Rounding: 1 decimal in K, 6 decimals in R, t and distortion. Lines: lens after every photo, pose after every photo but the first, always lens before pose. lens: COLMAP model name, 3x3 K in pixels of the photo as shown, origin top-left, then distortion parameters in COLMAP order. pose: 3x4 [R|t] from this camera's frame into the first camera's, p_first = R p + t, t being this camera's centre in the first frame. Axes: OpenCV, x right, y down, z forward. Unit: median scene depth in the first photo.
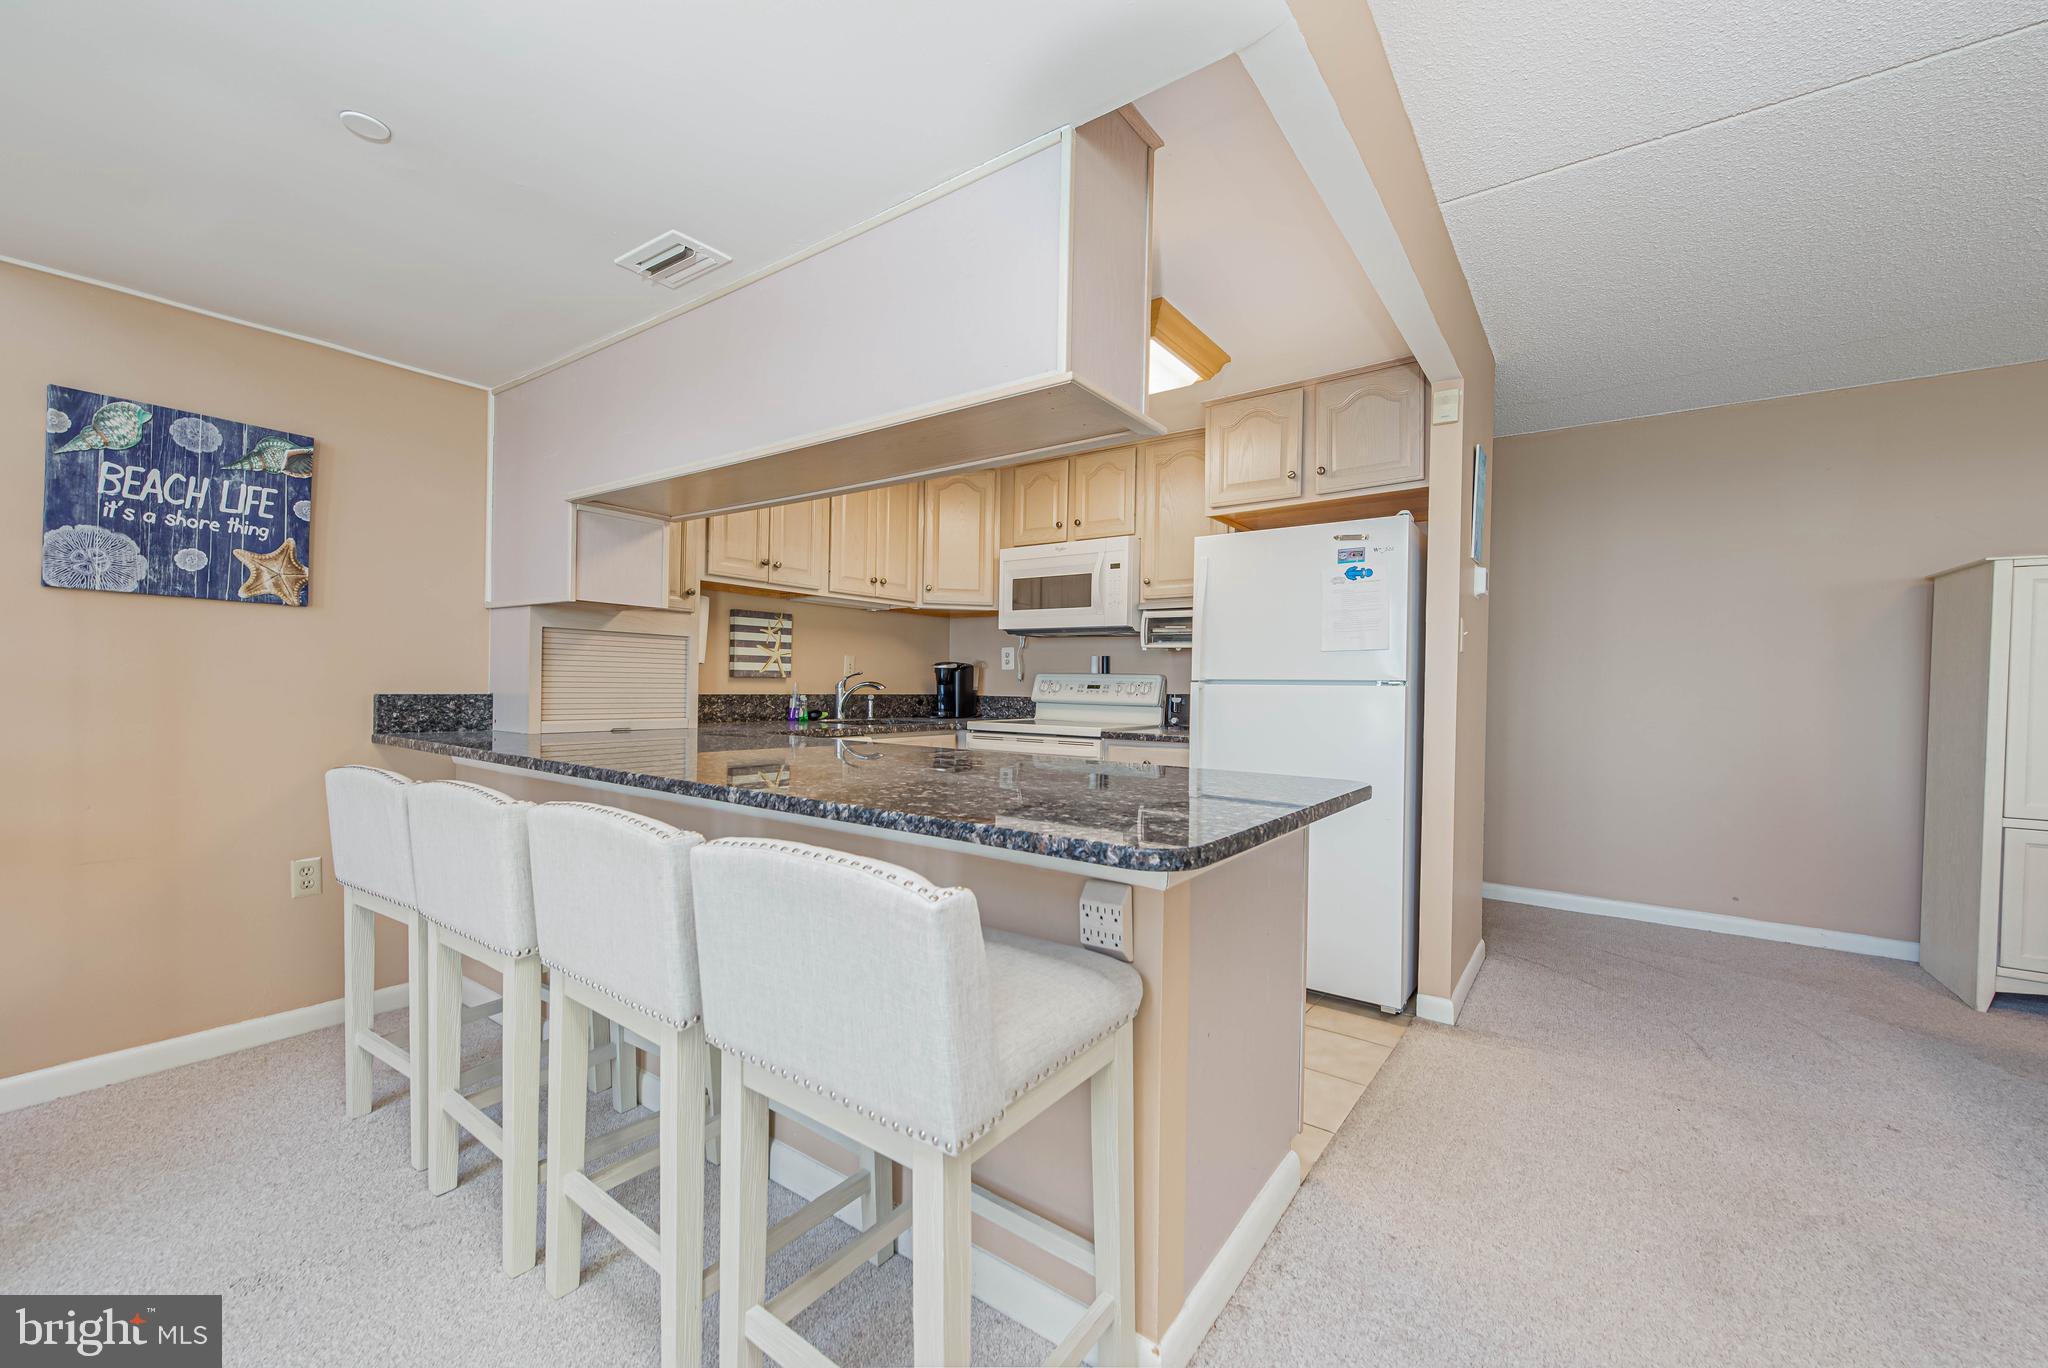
lens RADIAL K [[805.5, 0, 1042.6], [0, 805.5, 689.3], [0, 0, 1]] dist [0.011674, -0.003622]
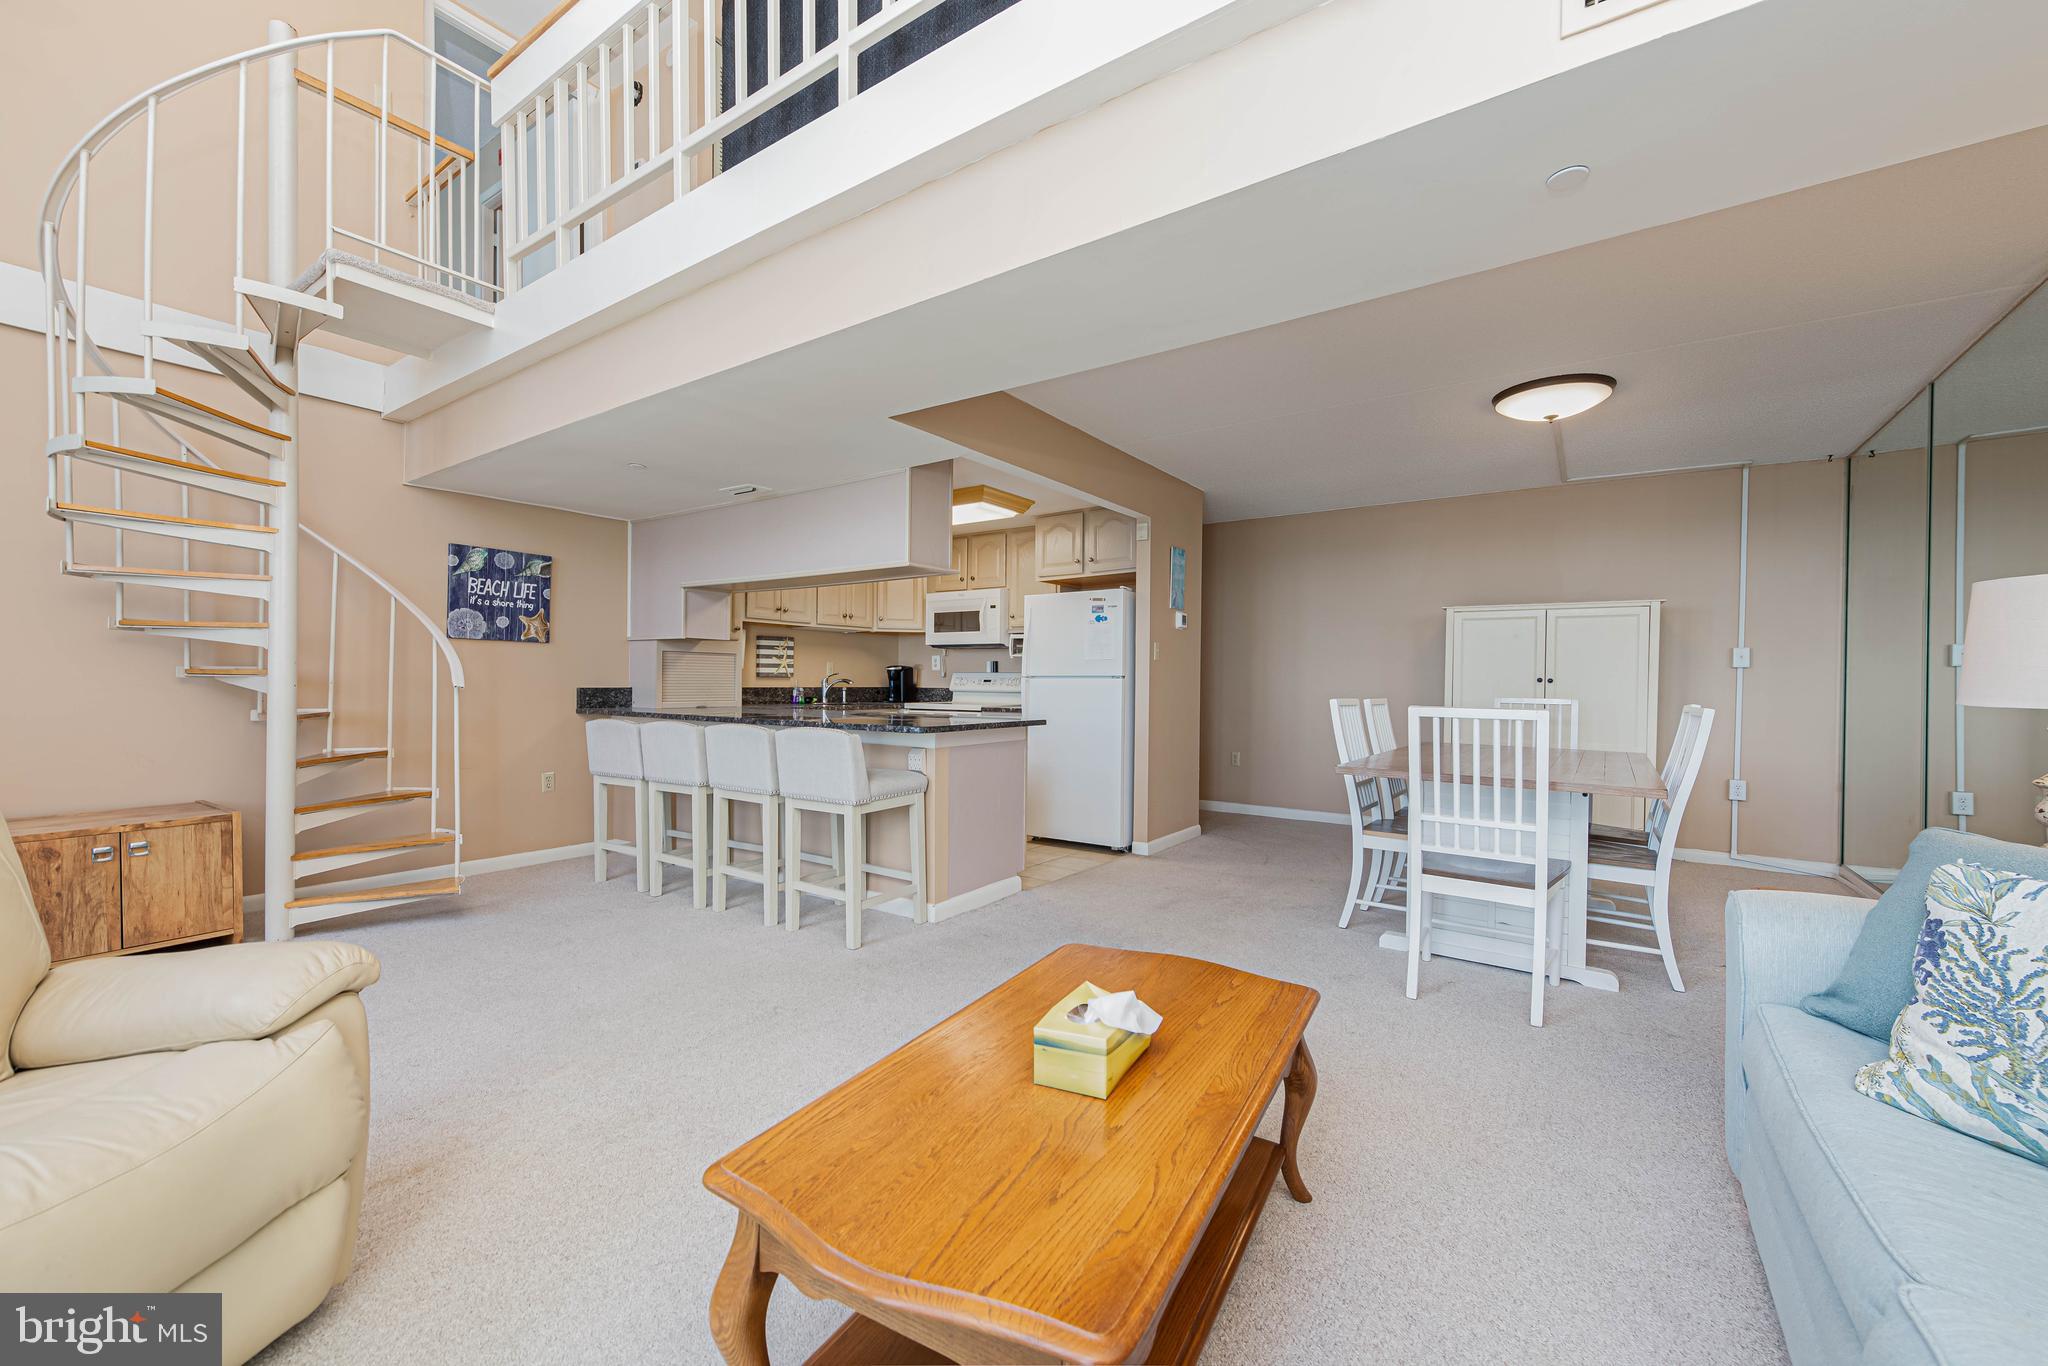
lens RADIAL K [[805.5, 0, 1053.2], [0, 805.5, 689.5], [0, 0, 1]] dist [0.011674, -0.003622]
pose [[0.999516, -0.009875, 0.029486, 0.220682], [0.009729, 0.999940, 0.005086, 0.010791], [-0.029534, -0.004797, 0.999552, -0.870185]]
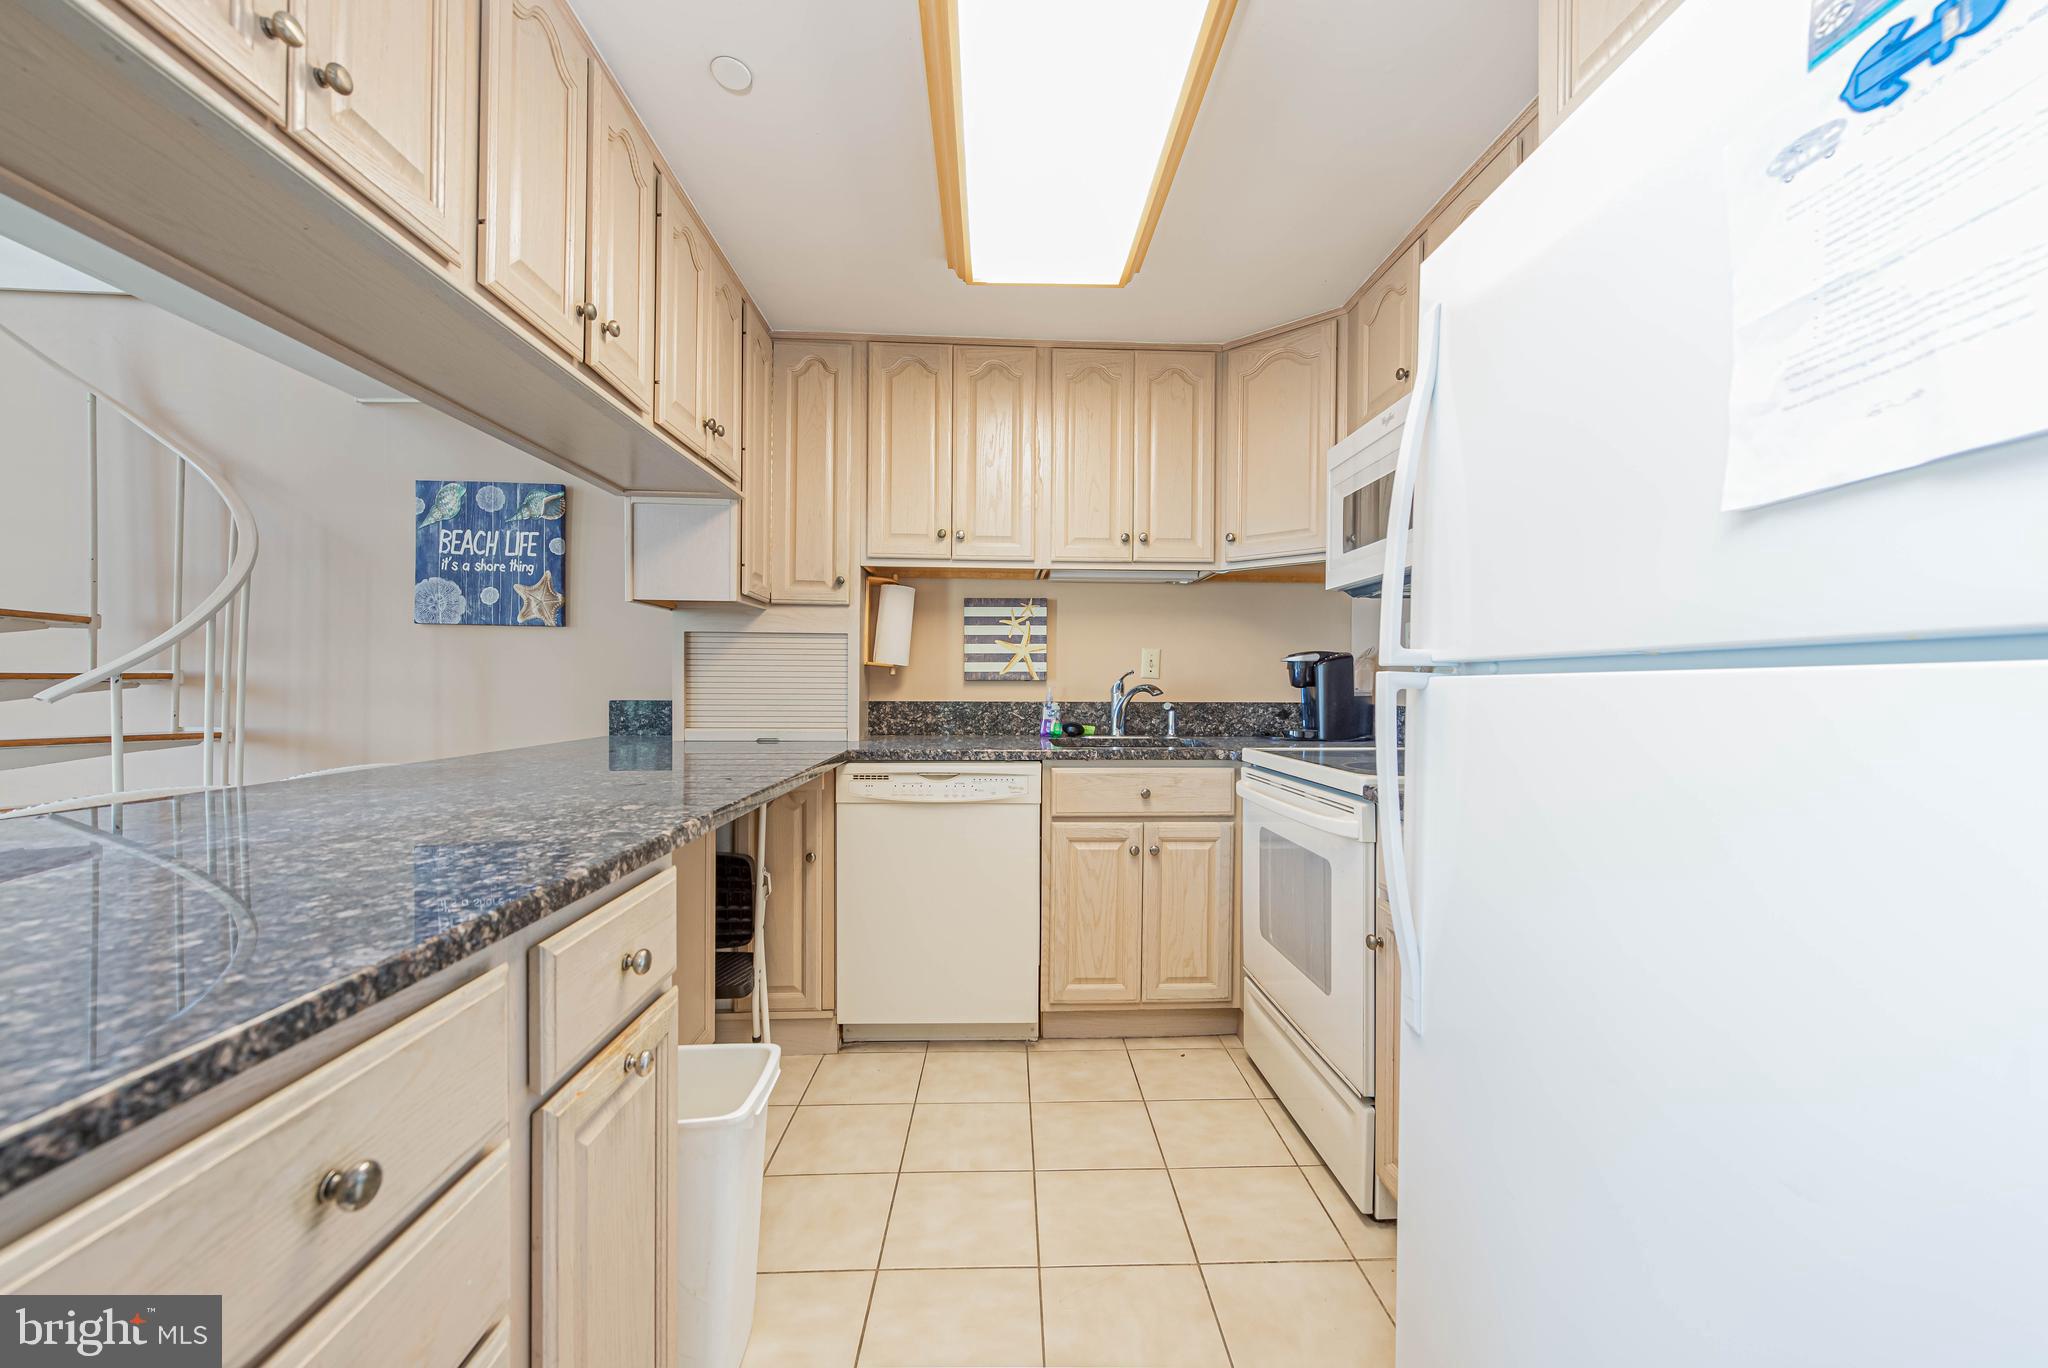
lens RADIAL K [[805.5, 0, 1035.9], [0, 805.5, 689.1], [0, 0, 1]] dist [0.011674, -0.003622]
pose [[0.619599, -0.012440, -0.784820, 0.401394], [0.001973, 0.999896, -0.014292, 0.006901], [0.784916, 0.007307, 0.619559, 0.718447]]
